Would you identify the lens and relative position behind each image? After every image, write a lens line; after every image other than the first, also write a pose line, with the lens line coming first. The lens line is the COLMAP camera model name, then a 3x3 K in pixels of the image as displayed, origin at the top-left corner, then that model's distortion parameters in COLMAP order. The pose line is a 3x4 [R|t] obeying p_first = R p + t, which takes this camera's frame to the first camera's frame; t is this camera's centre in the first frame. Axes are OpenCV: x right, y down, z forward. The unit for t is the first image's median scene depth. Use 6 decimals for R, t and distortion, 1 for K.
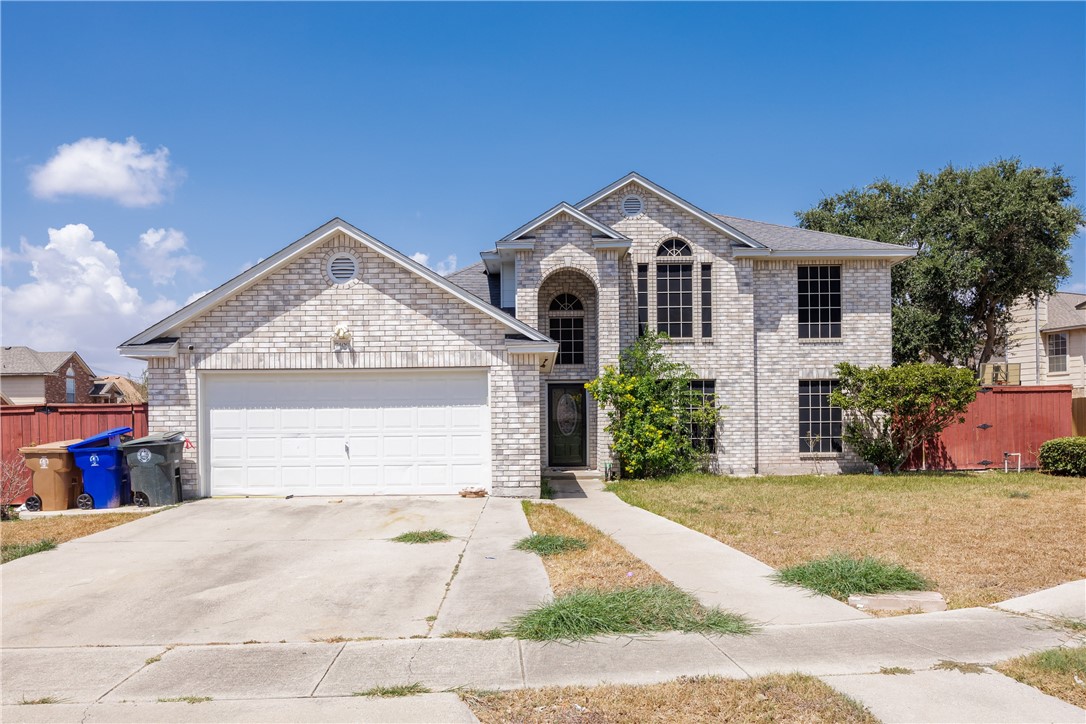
lens RADIAL K [[851.5, 0, 499.7], [0, 851.5, 427.3], [0, 0, 1]] dist [-0.000562, -0.002907]
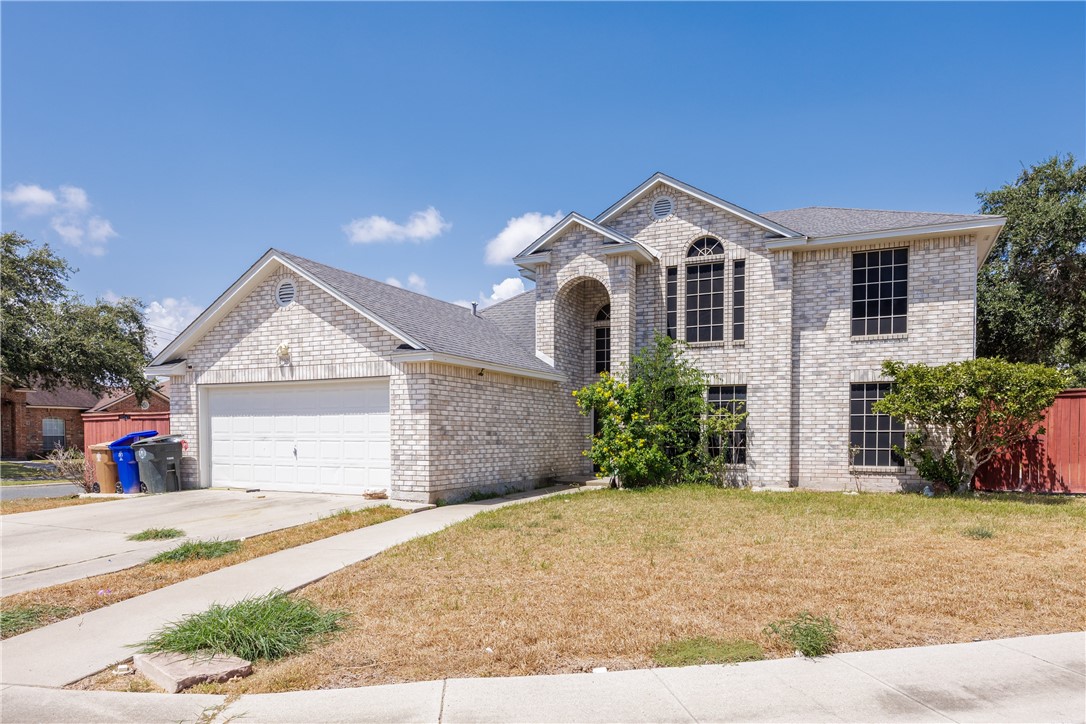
lens RADIAL K [[698.0, 0, 510.9], [0, 698.0, 450.6], [0, 0, 1]] dist [-0.002508, 0.002931]
pose [[0.903332, 0.020641, -0.428446, 0.359292], [-0.009226, 0.999545, 0.028702, -0.003859], [0.428844, -0.021975, 0.903111, 0.204970]]
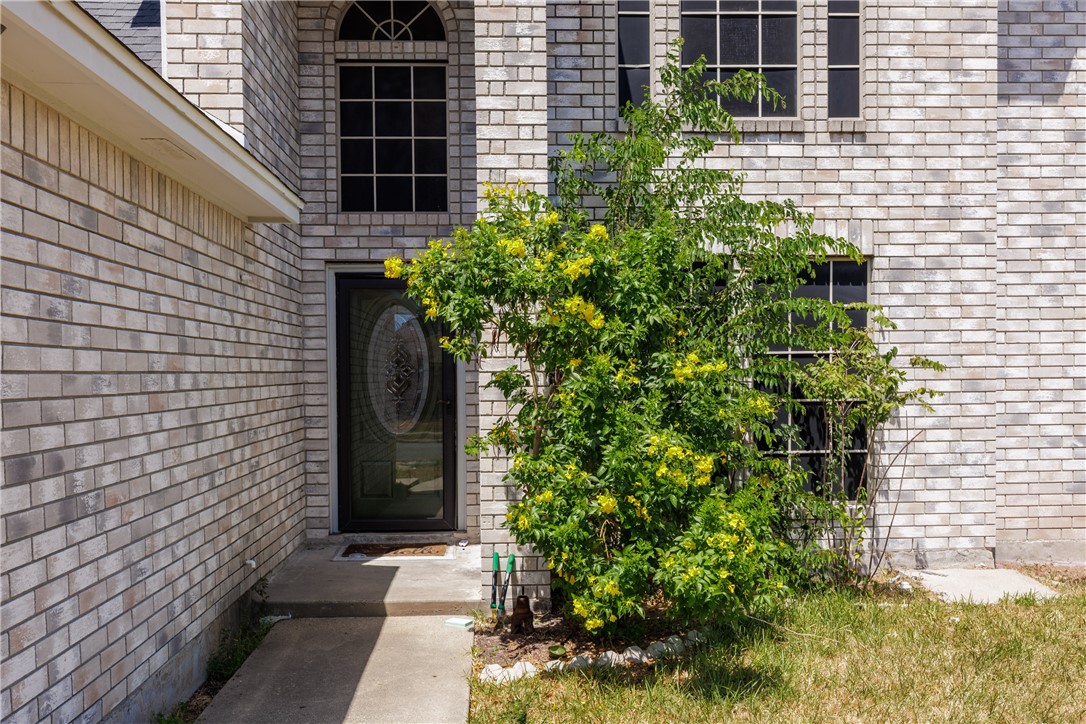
lens RADIAL K [[1048.9, 0, 523.9], [0, 1048.9, 401.5], [0, 0, 1]] dist [0.008991, 0.000000]
pose [[0.997509, -0.002468, 0.070490, 0.107487], [0.000273, 0.999516, 0.031124, -0.017210], [-0.070532, -0.031027, 0.997027, 0.654886]]
